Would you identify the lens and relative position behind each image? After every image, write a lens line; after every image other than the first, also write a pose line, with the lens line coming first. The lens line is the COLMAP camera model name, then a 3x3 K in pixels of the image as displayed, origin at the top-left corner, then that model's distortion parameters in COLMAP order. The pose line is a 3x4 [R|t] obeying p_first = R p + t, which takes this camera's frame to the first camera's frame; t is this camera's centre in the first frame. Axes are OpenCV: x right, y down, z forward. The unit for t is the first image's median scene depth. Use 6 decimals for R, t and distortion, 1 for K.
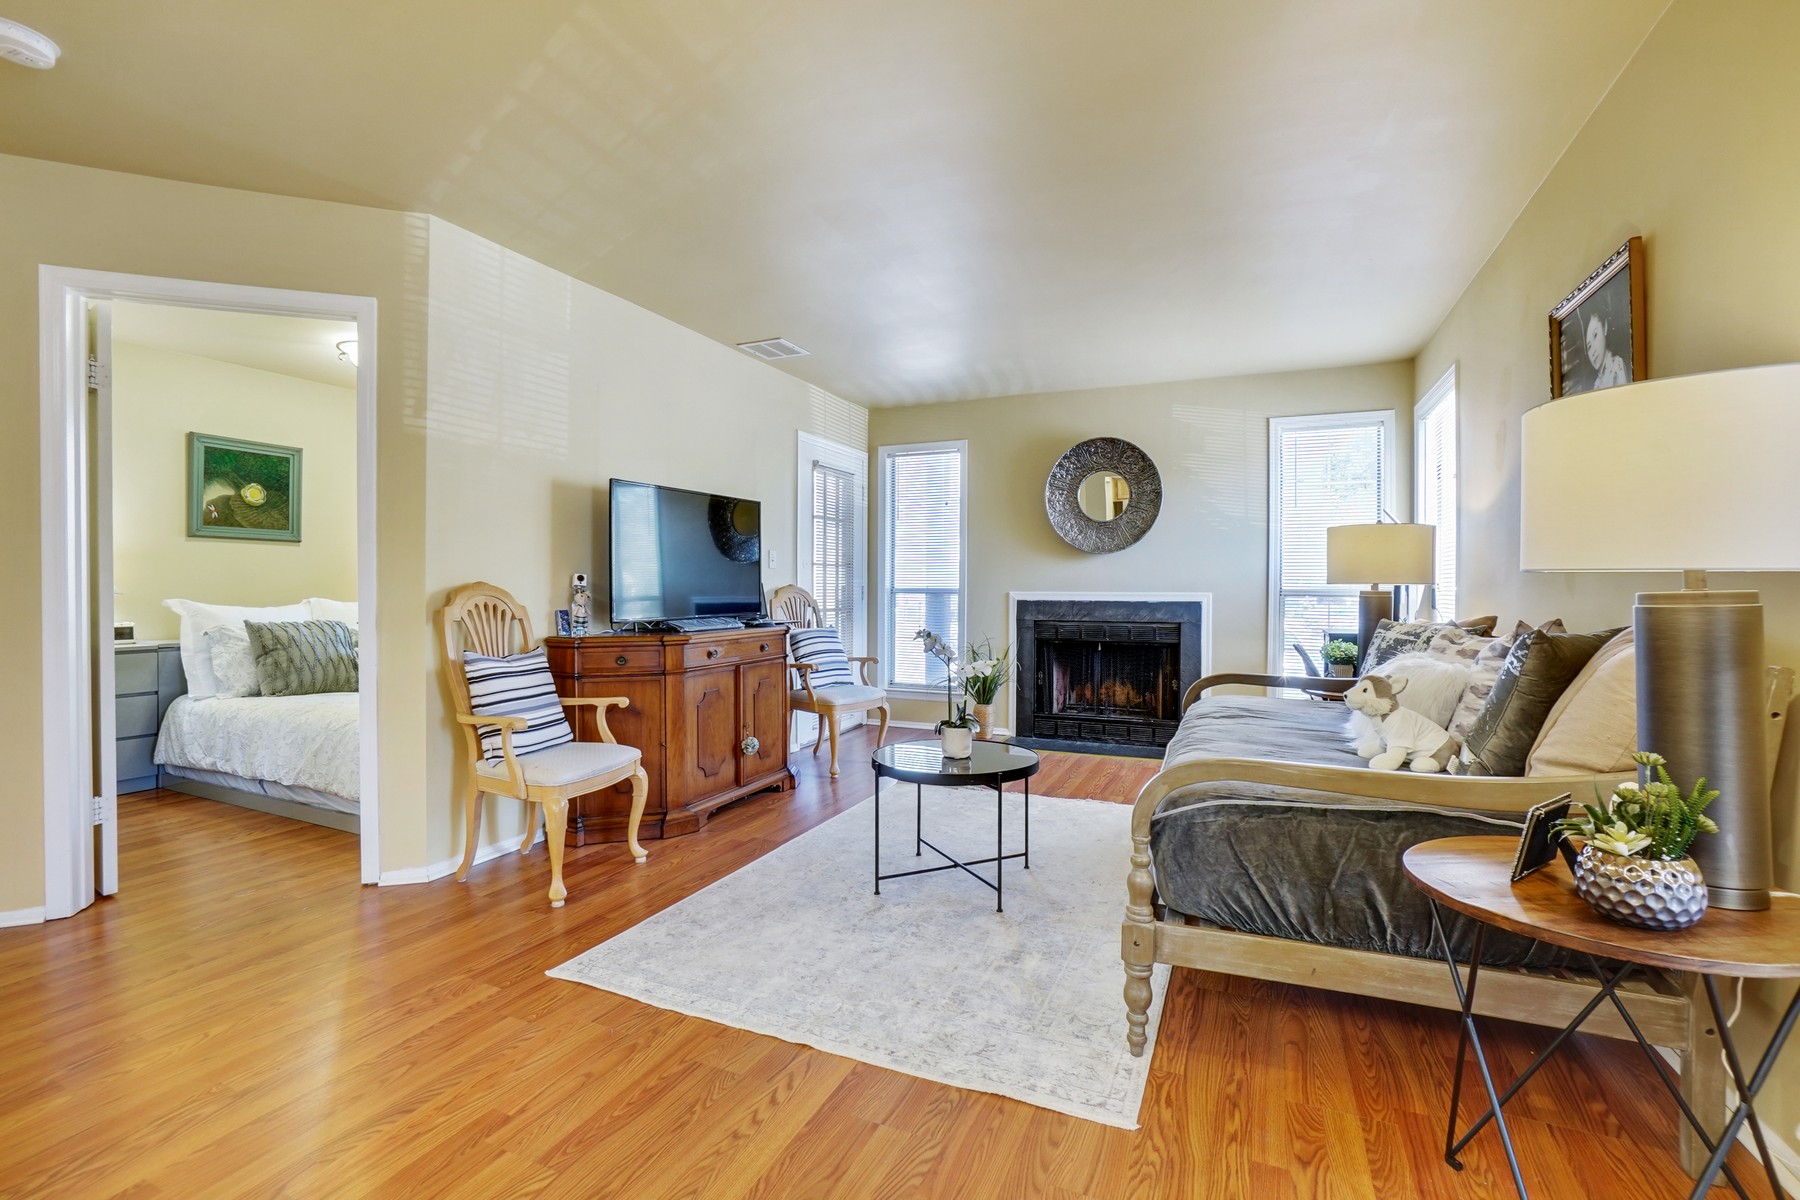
lens RADIAL K [[801.1, 0, 894.5], [0, 801.1, 590.2], [0, 0, 1]] dist [-0.057566, 0.017791]
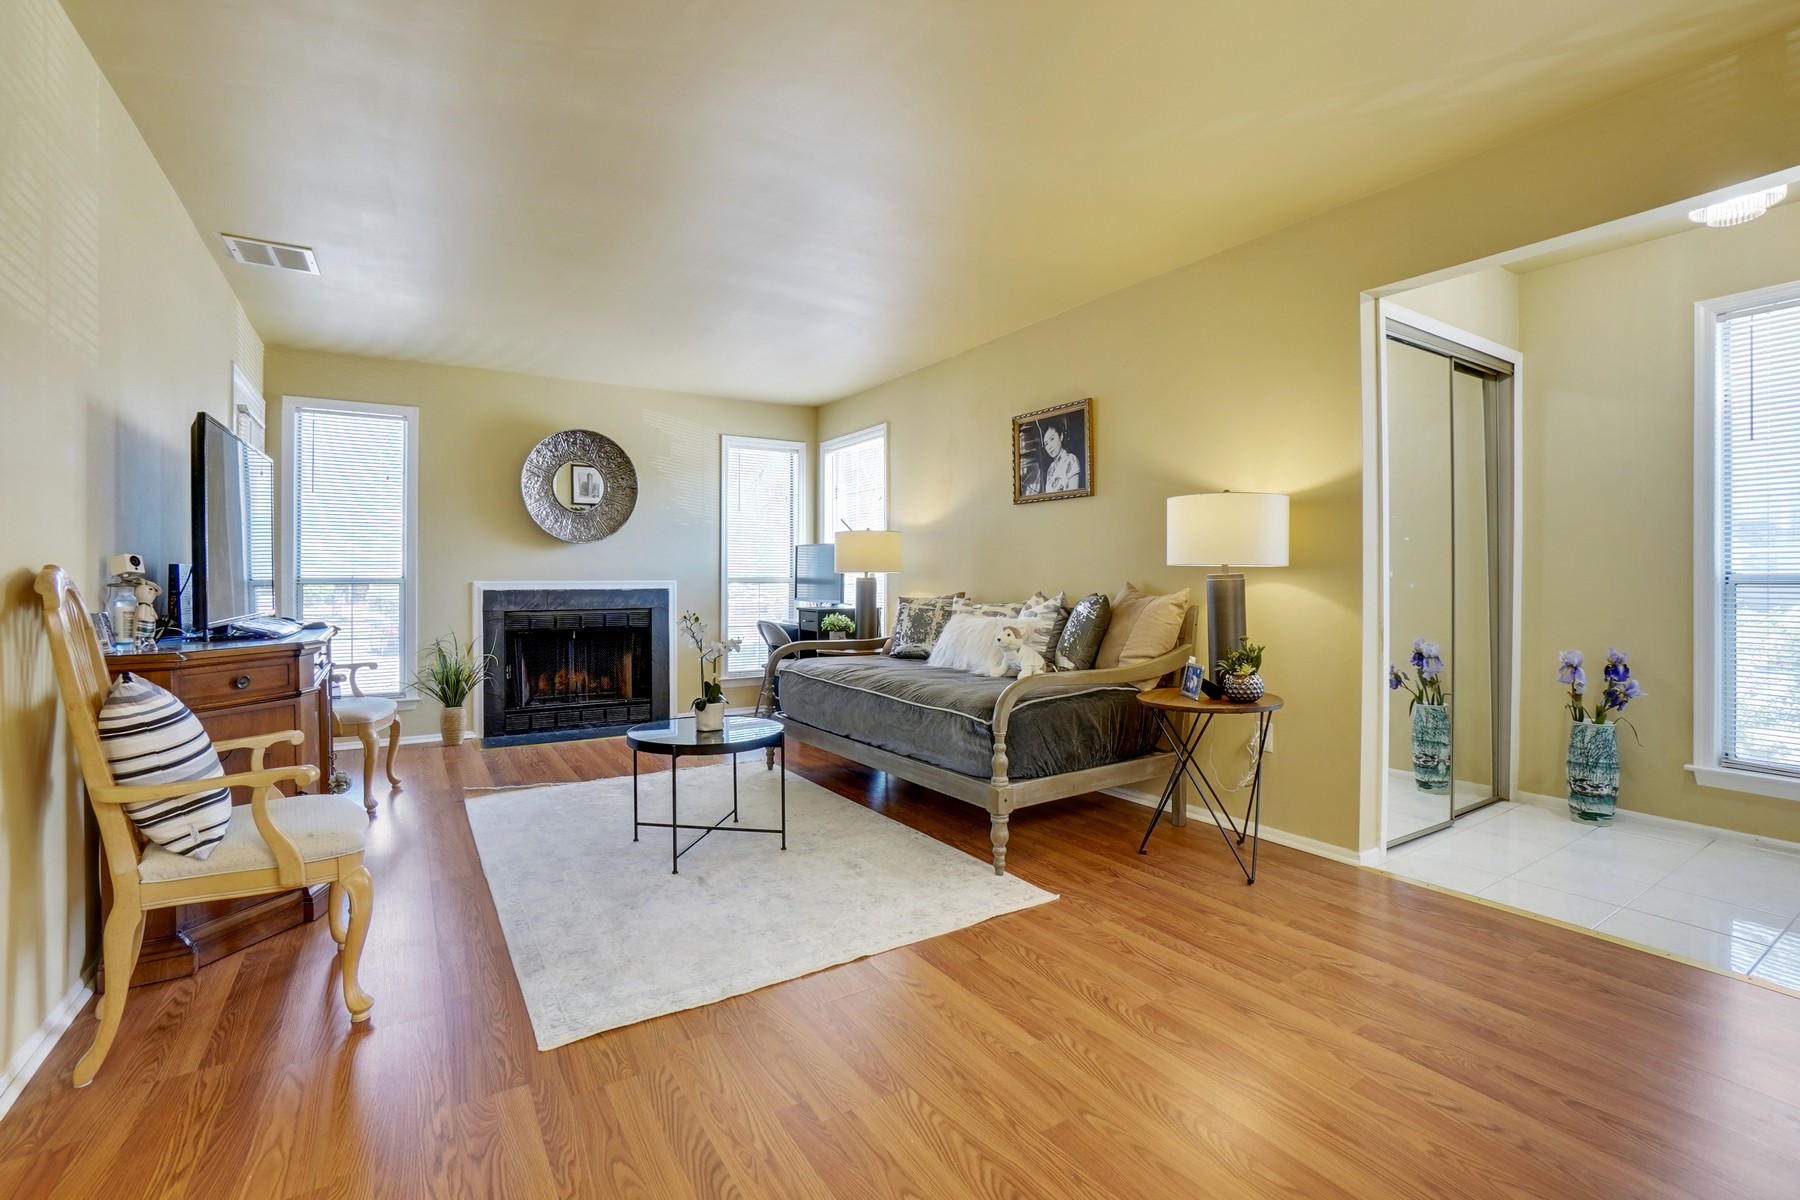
lens RADIAL K [[801.1, 0, 899.1], [0, 801.1, 580.4], [0, 0, 1]] dist [-0.057566, 0.017791]
pose [[0.550699, -0.006654, 0.834677, -0.473290], [0.007321, 0.999968, 0.003141, 0.002081], [-0.834672, 0.004381, 0.550730, 0.128134]]
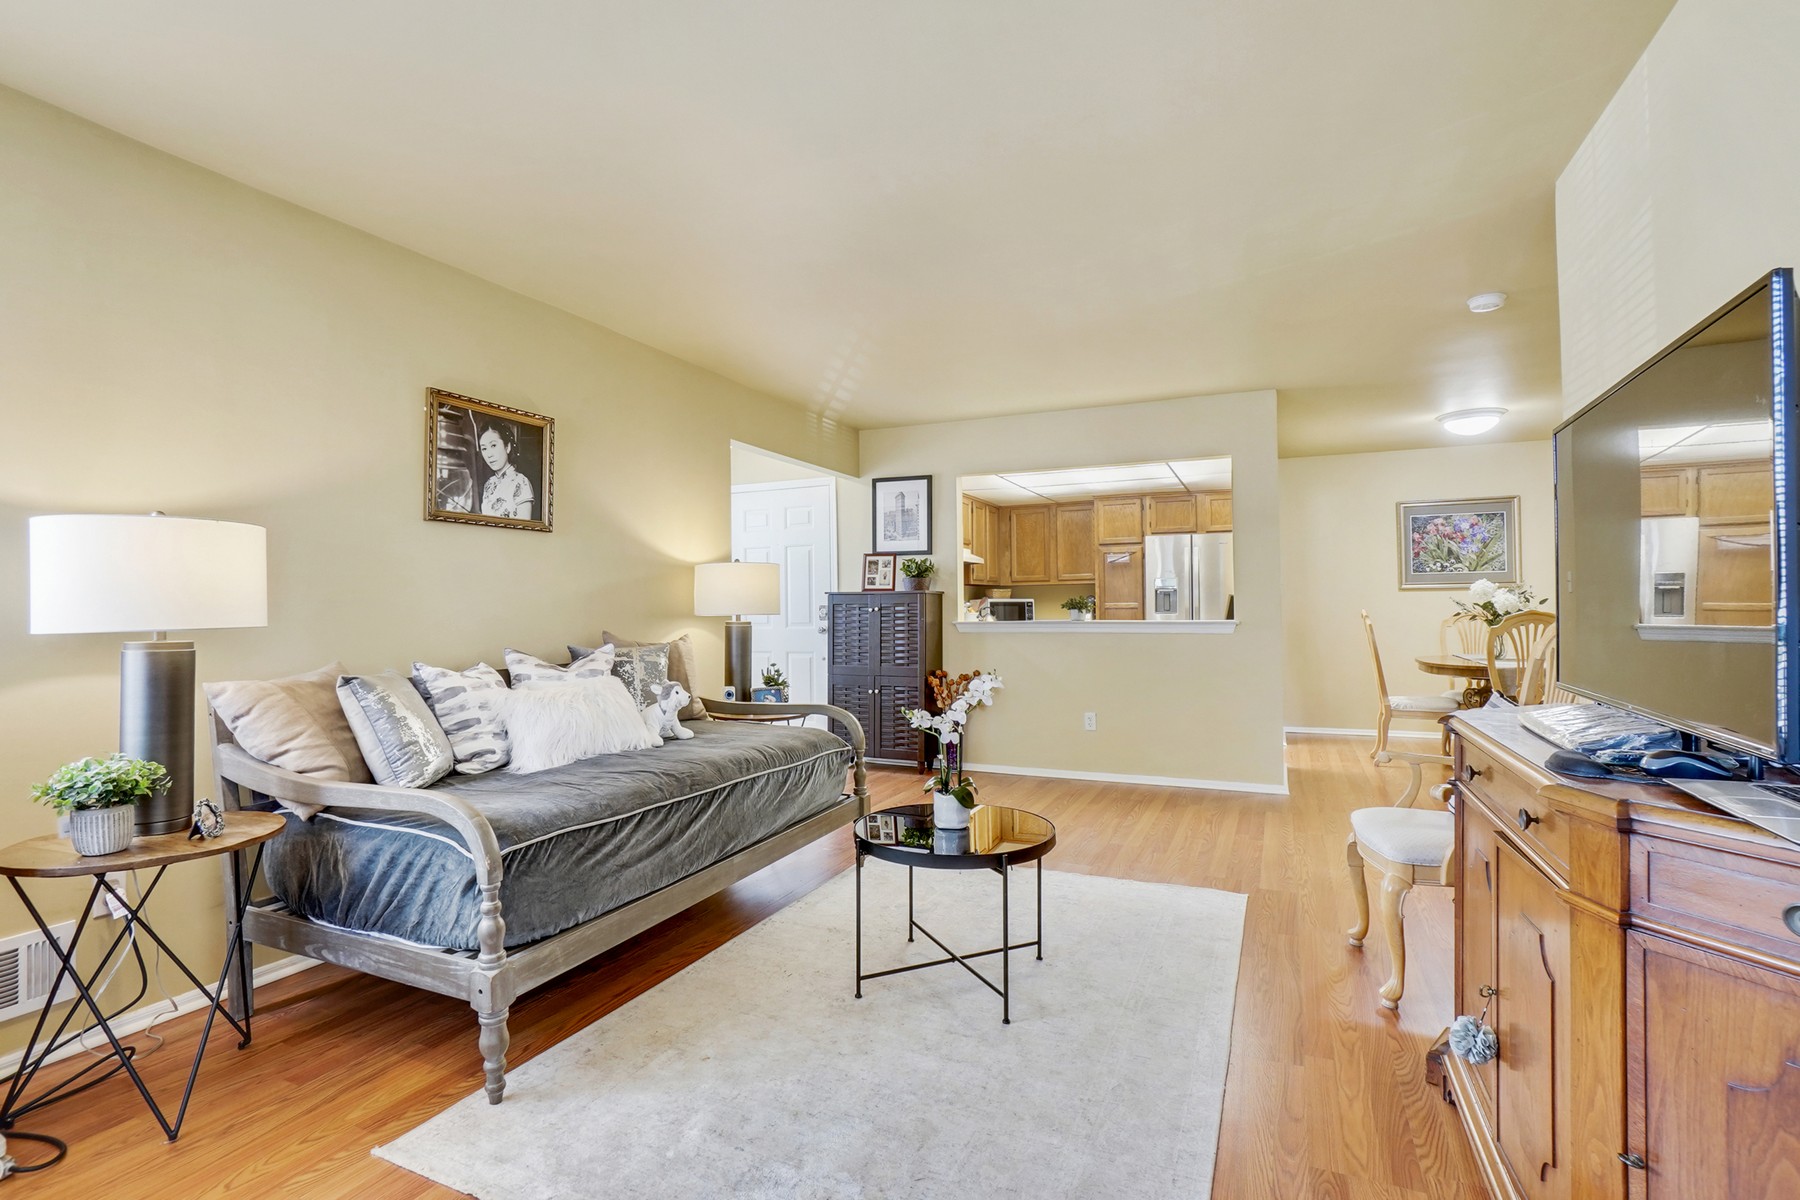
lens RADIAL K [[850.2, 0, 870.9], [0, 850.2, 603.3], [0, 0, 1]] dist [0.001344, 0.000176]
pose [[-0.999391, 0.008342, 0.033877, 0.086986], [0.008219, 0.999959, -0.003755, -0.015290], [-0.033907, -0.003474, -0.999419, 1.310211]]
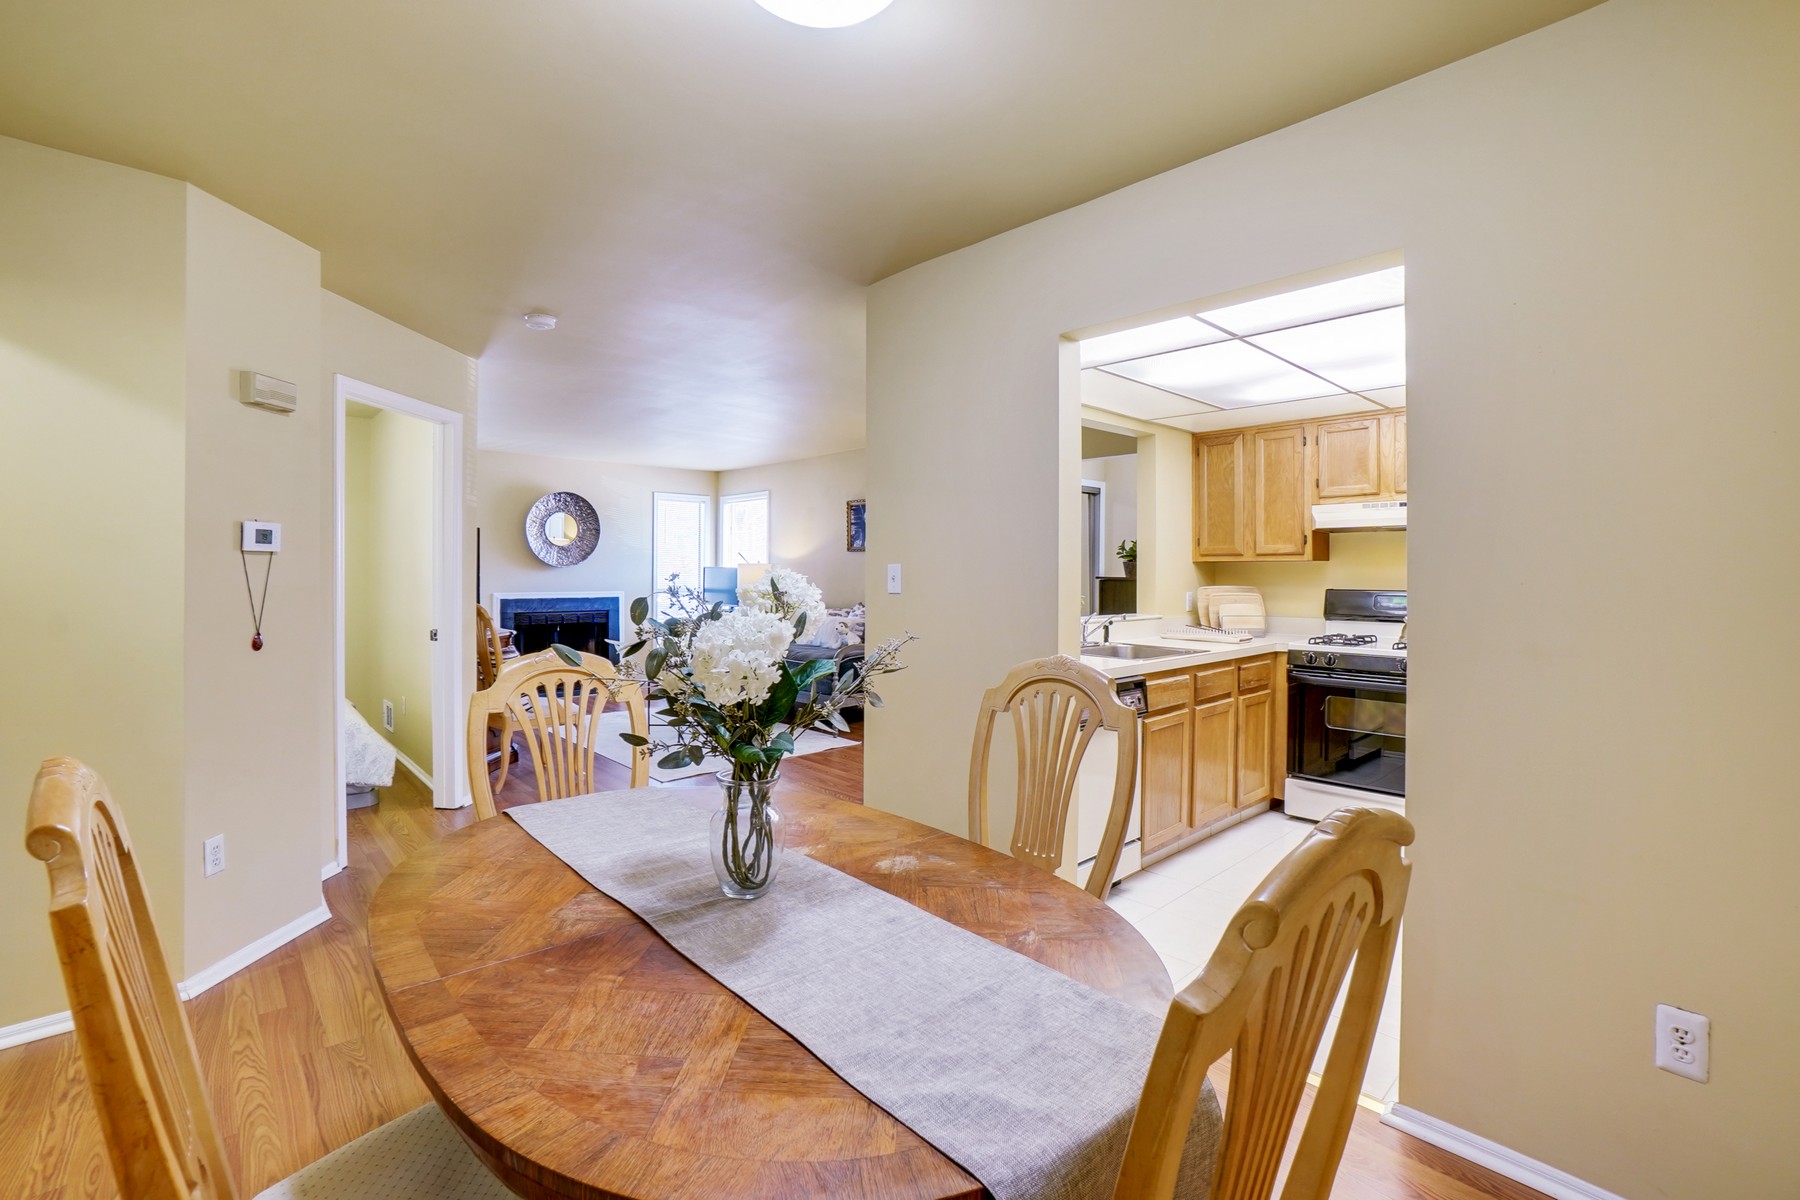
lens RADIAL K [[801.1, 0, 885.0], [0, 801.1, 571.3], [0, 0, 1]] dist [-0.057566, 0.017791]
pose [[0.400117, -0.001619, 0.916462, -1.161235], [0.001960, 0.999998, 0.000911, -0.049688], [-0.916462, 0.001432, 0.400120, -0.233780]]
